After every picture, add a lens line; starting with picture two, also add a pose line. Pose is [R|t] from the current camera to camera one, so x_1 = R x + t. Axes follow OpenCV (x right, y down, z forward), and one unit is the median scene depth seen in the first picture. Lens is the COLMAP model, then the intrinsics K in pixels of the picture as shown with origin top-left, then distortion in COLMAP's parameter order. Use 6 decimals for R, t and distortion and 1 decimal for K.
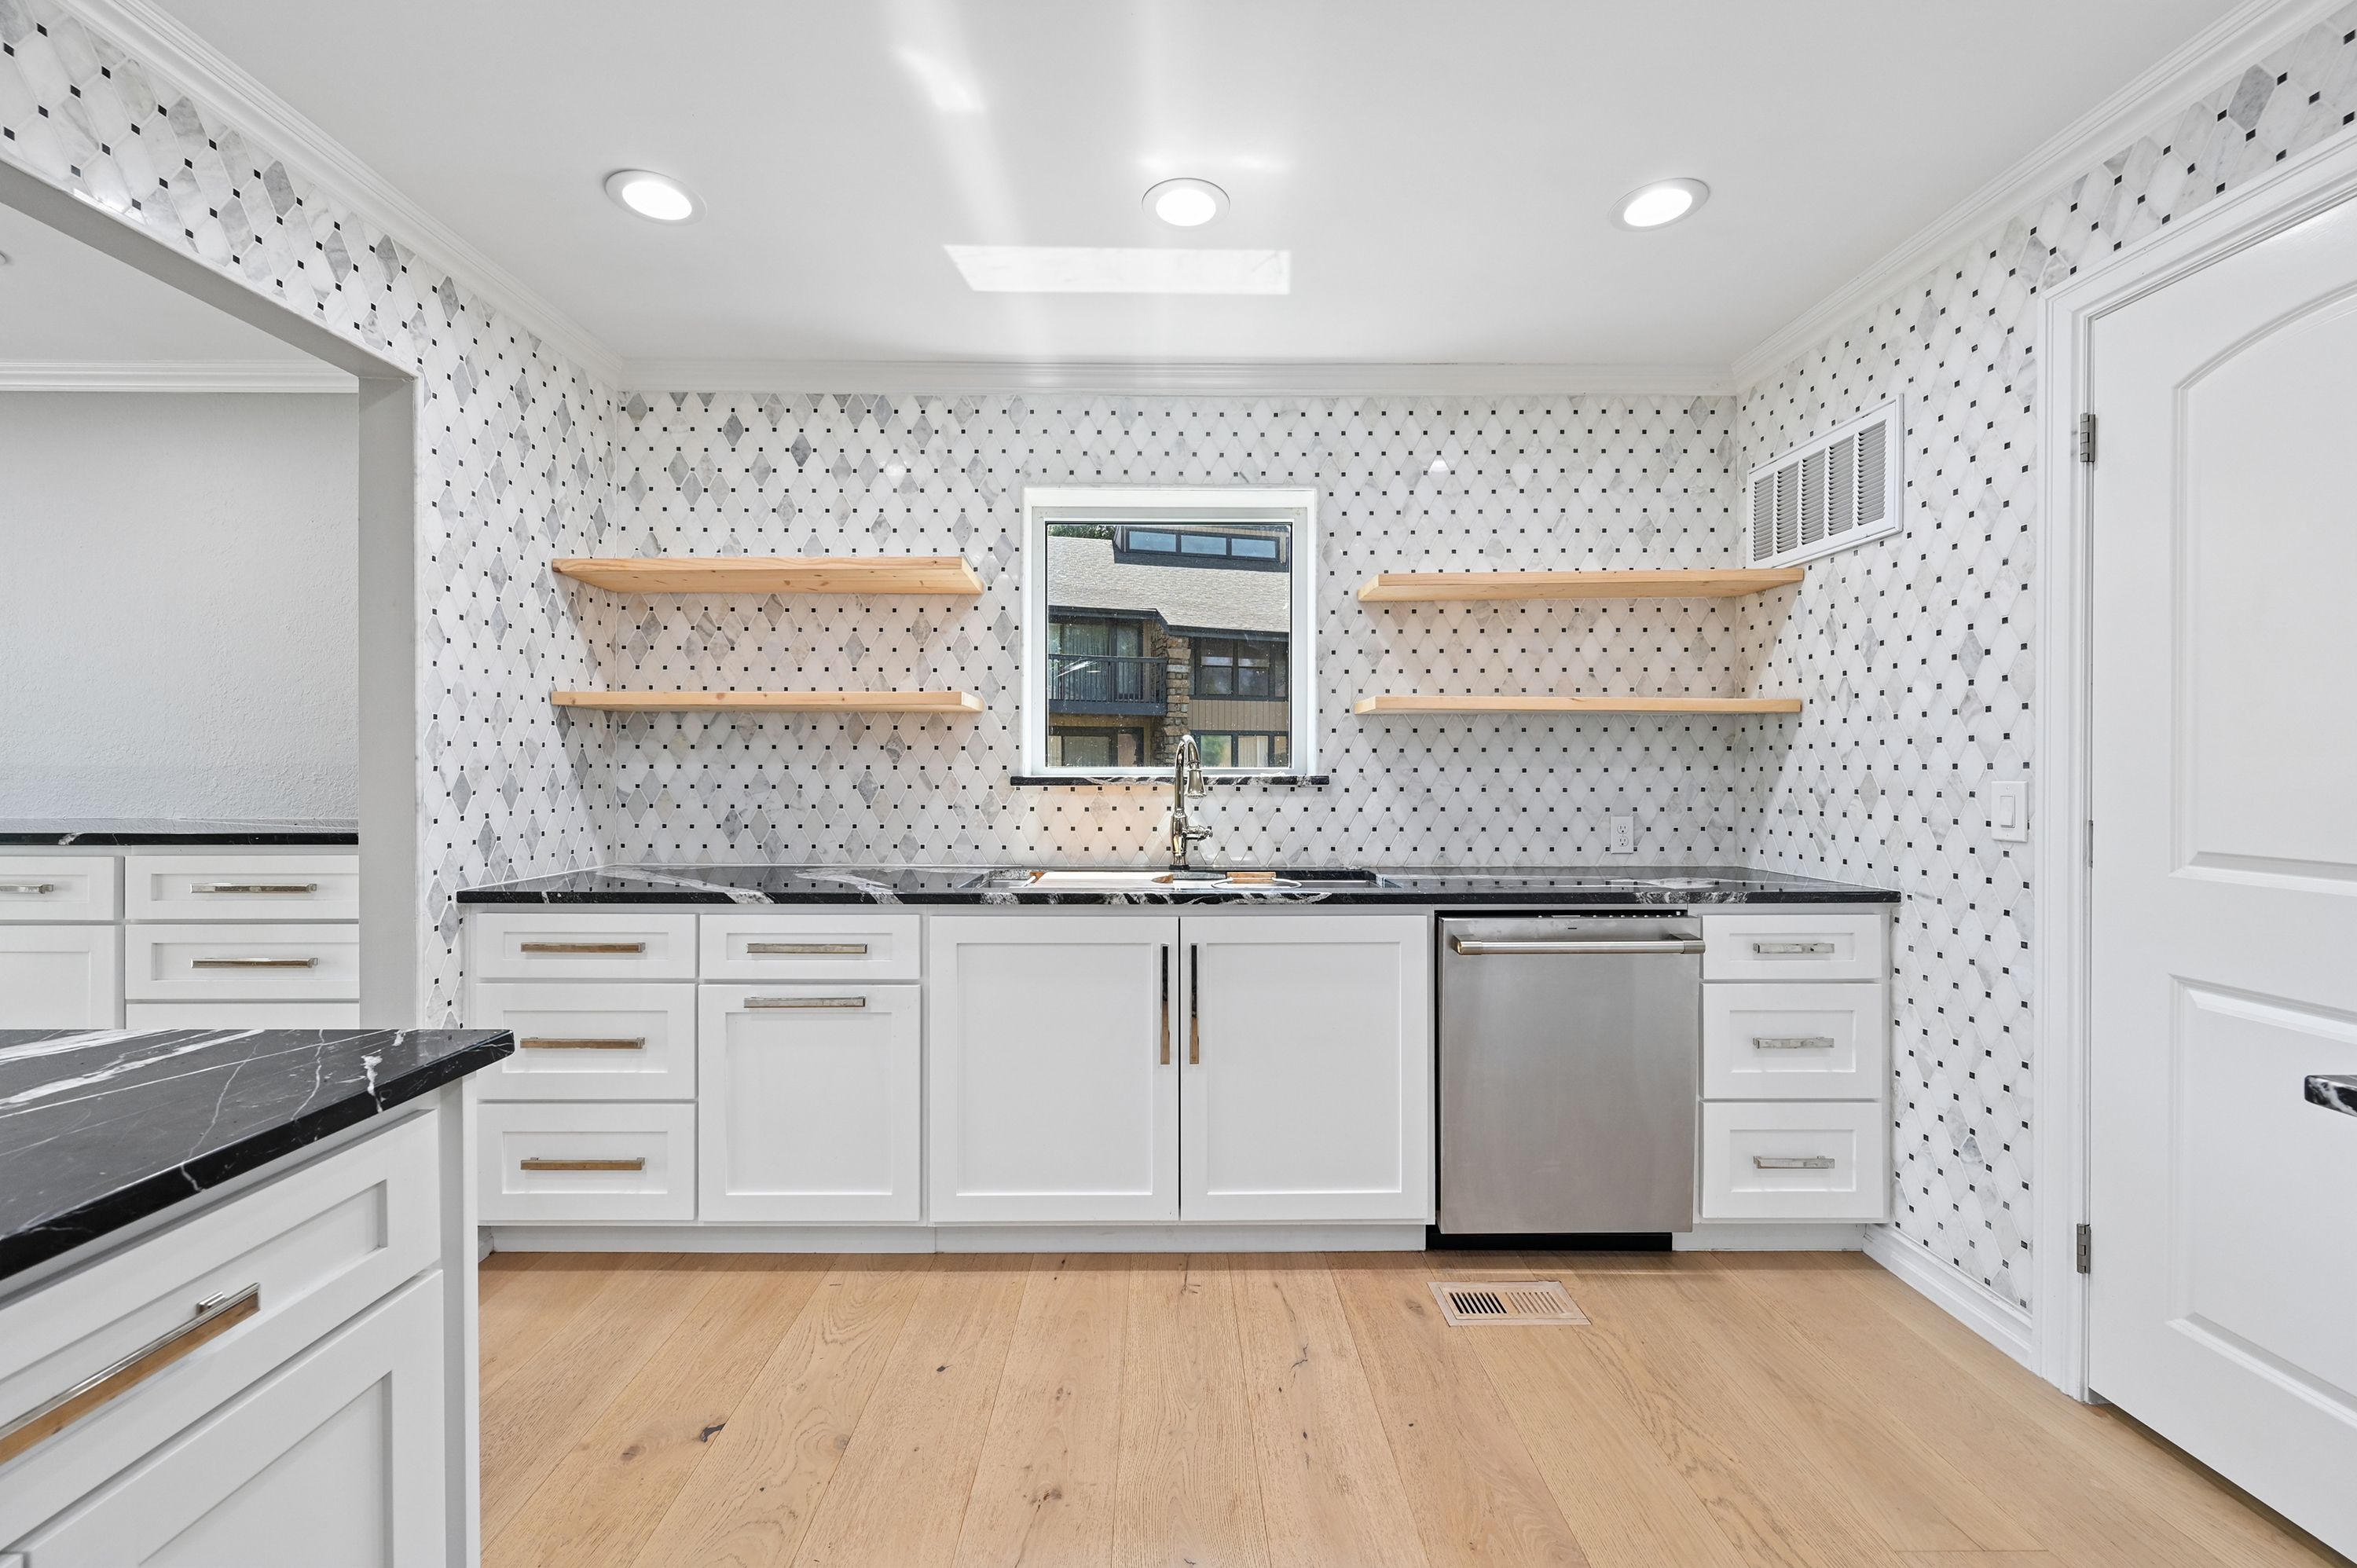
lens RADIAL K [[935.9, 0, 1170.3], [0, 935.9, 774.6], [0, 0, 1]] dist [0.000550, 0.000013]
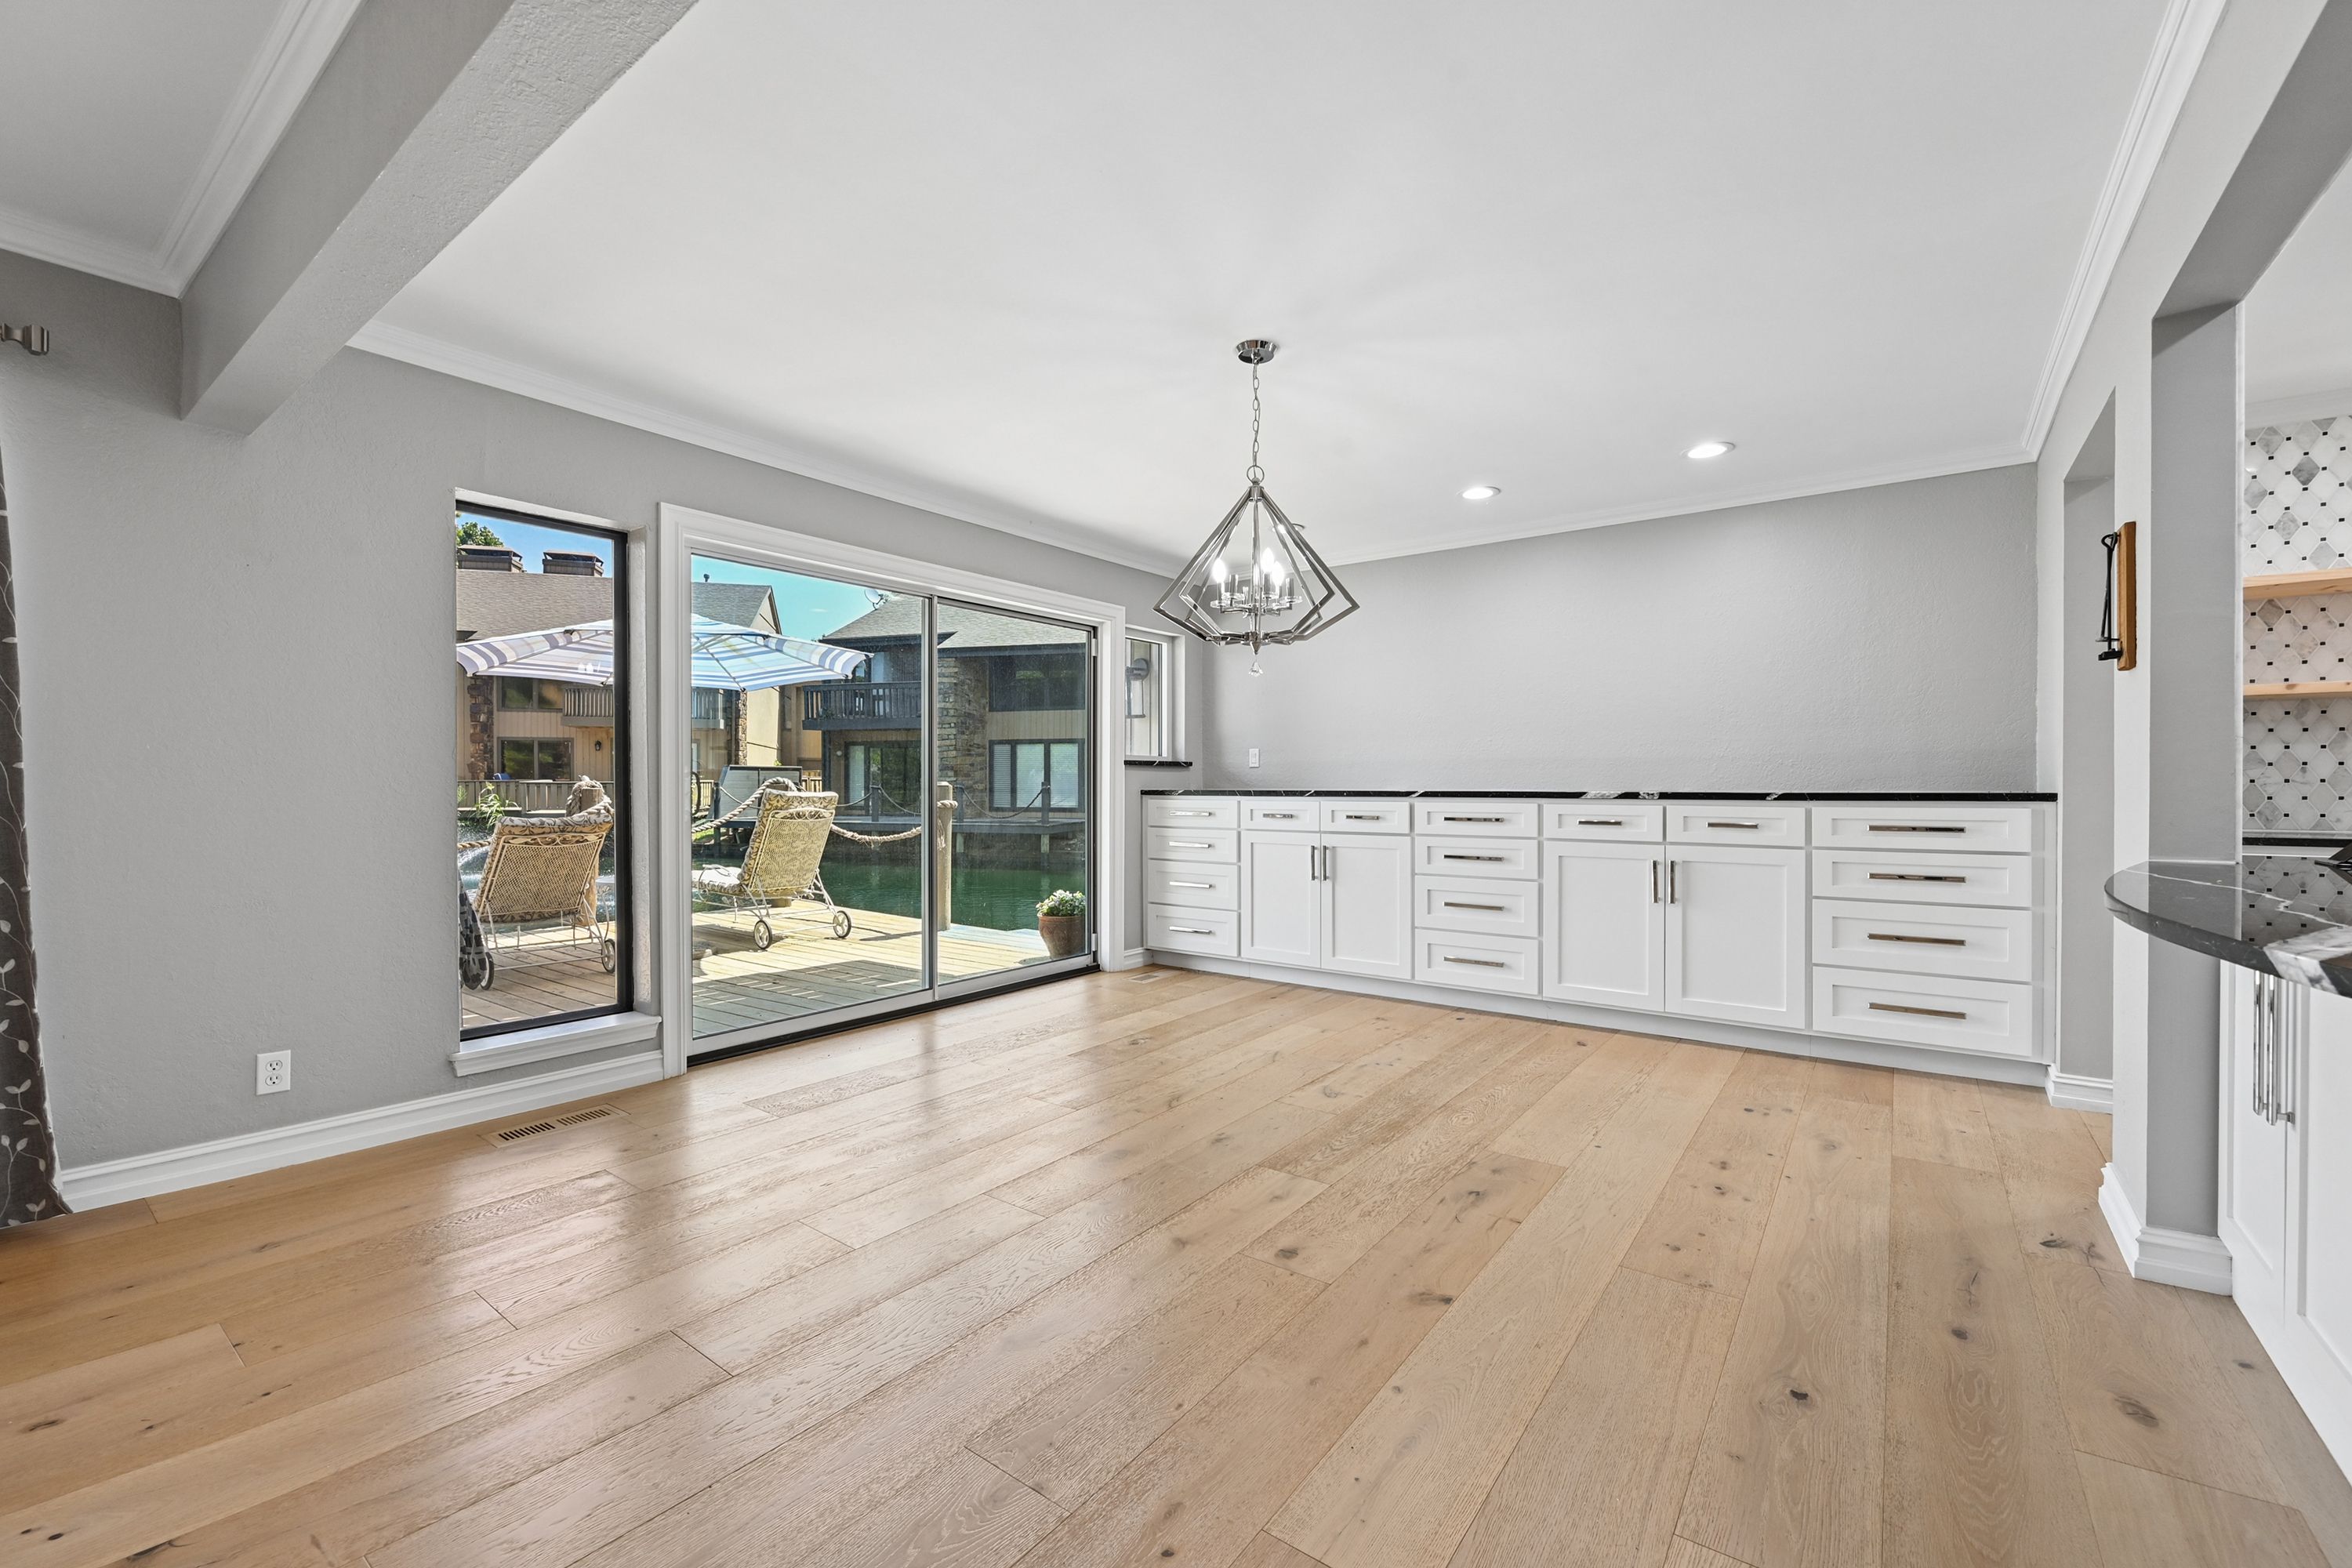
lens RADIAL K [[958.5, 0, 1191.2], [0, 958.5, 787.9], [0, 0, 1]] dist [-0.010462, 0.002786]
pose [[0.799185, -0.001425, -0.601084, -0.793951], [-0.002595, 0.999980, -0.005821, 0.053067], [0.601080, 0.006212, 0.799165, -0.757469]]
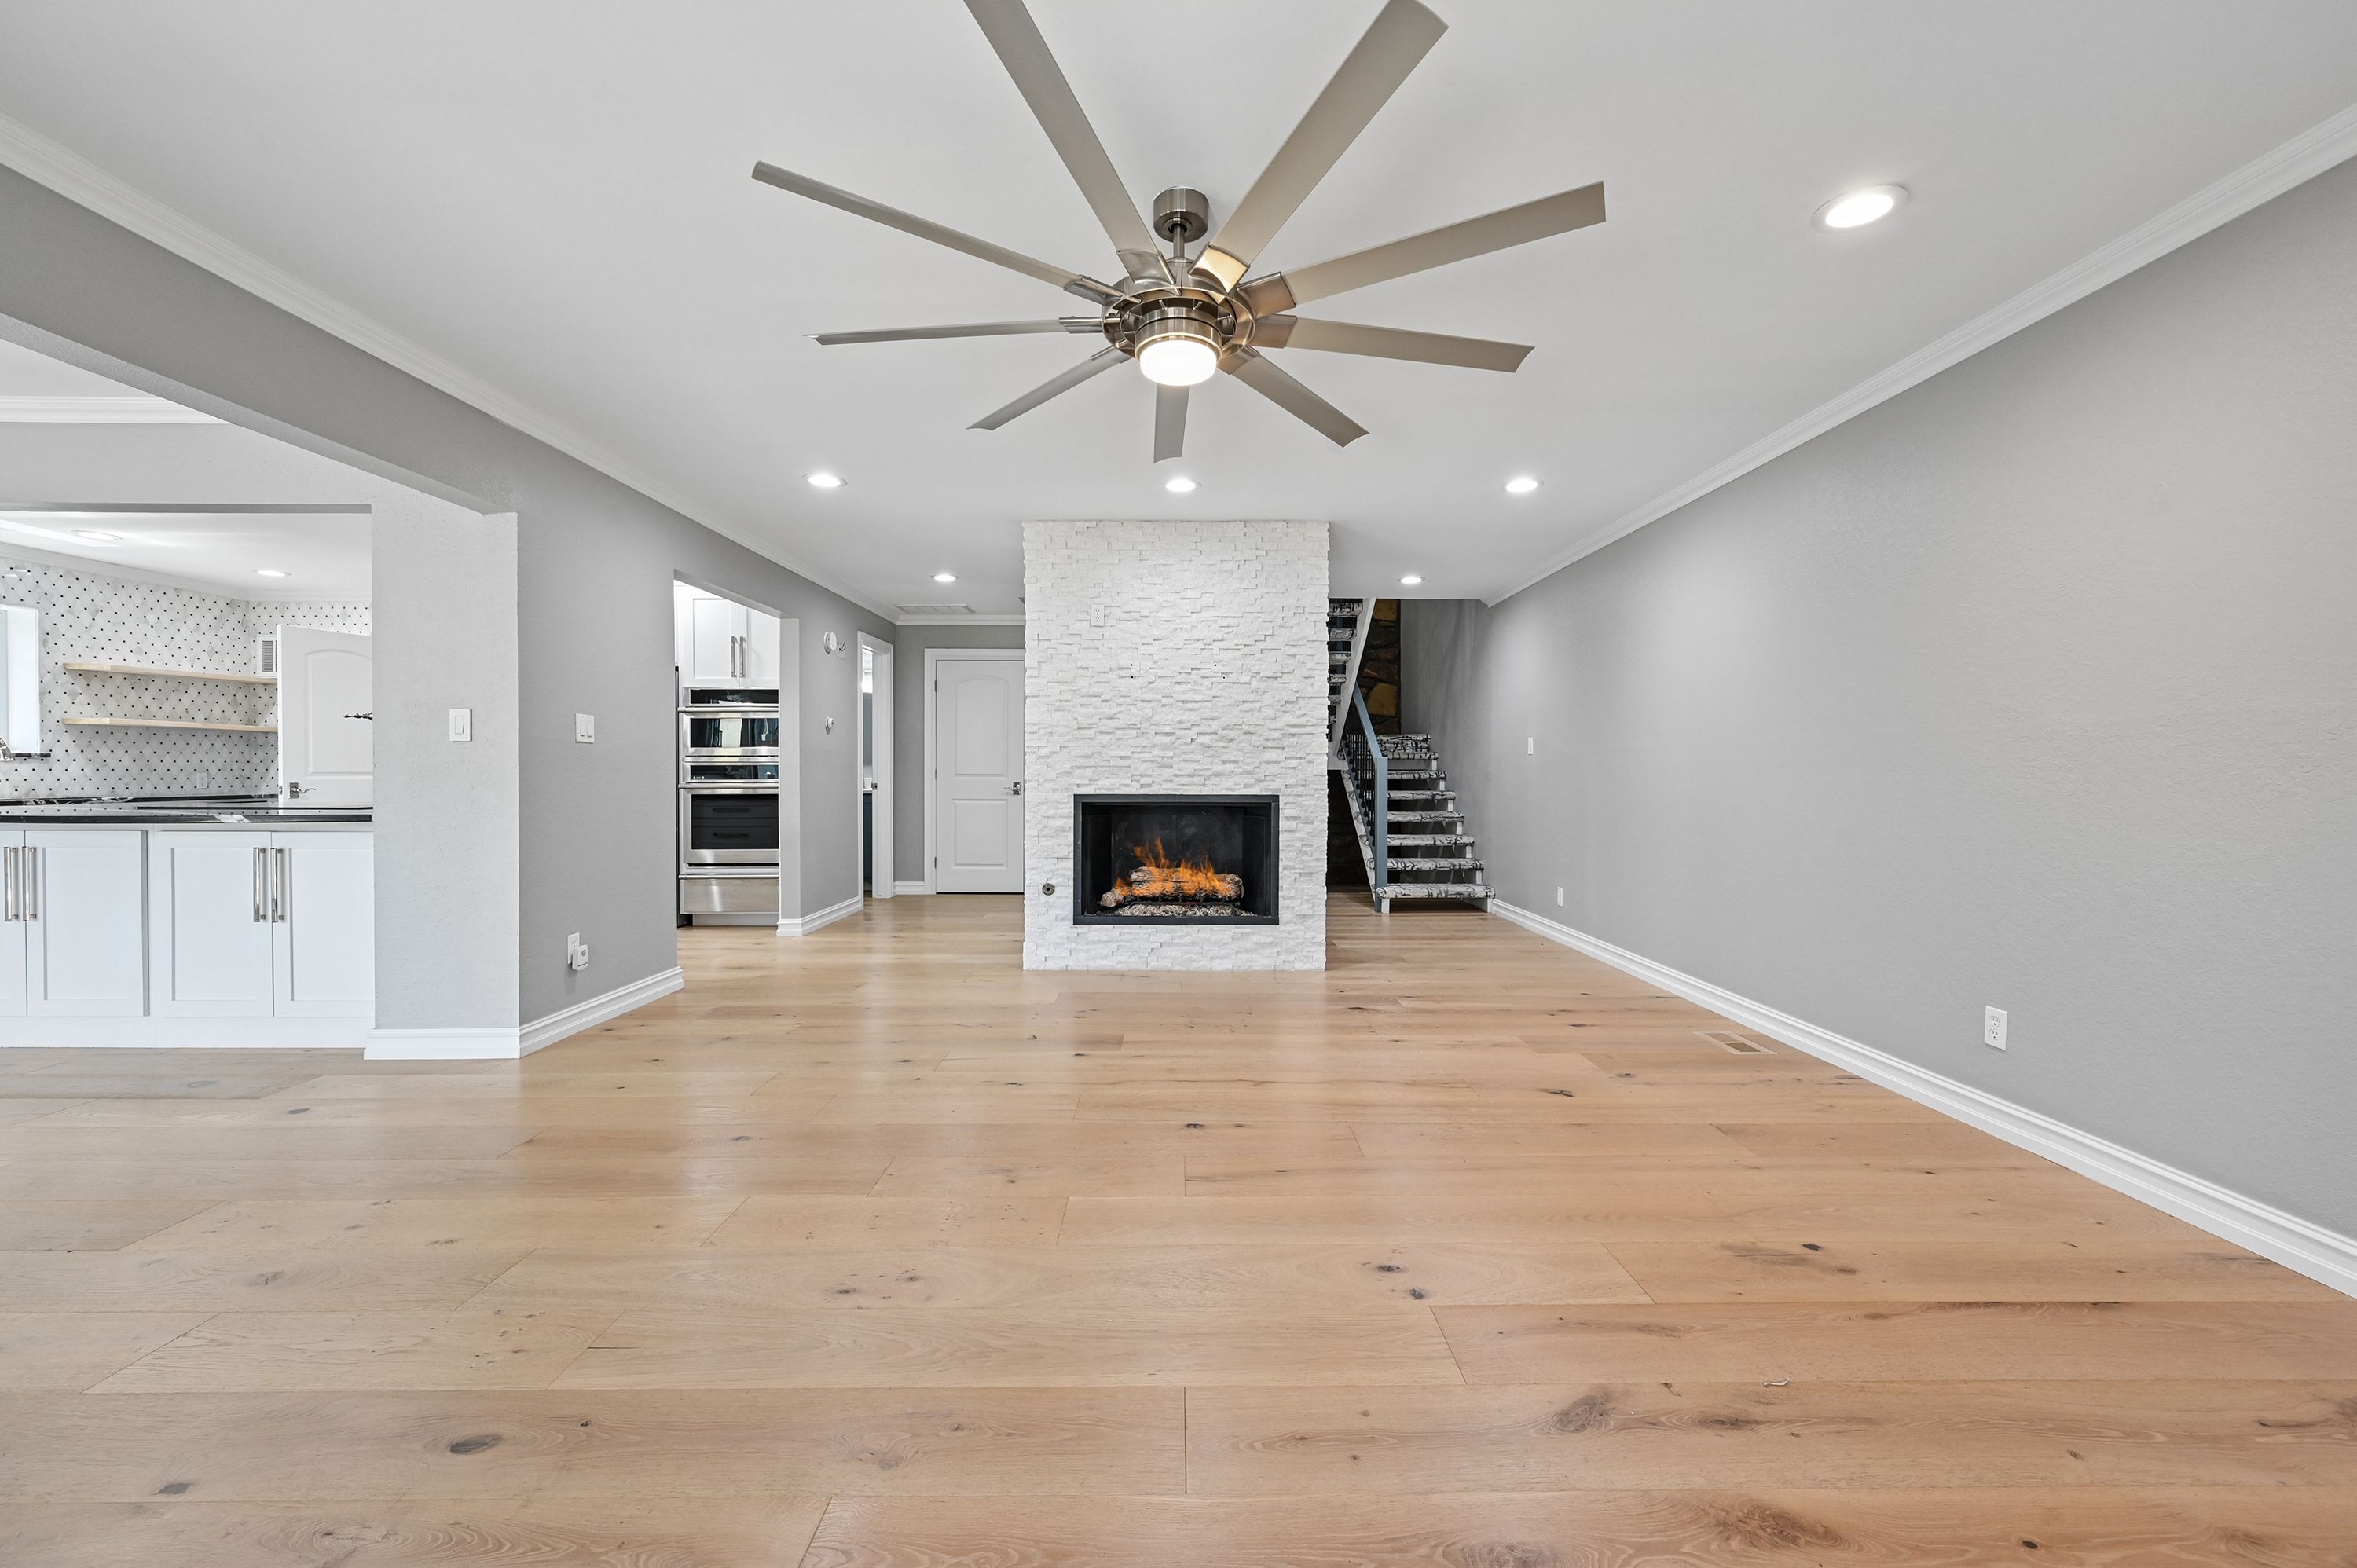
lens RADIAL K [[935.9, 0, 1190.4], [0, 935.9, 780.2], [0, 0, 1]] dist [0.000550, 0.000013]
pose [[0.000046, -0.009612, 0.999954, -1.886173], [0.008404, 0.999918, 0.009611, 0.062236], [-0.999965, 0.008403, 0.000127, -1.491397]]
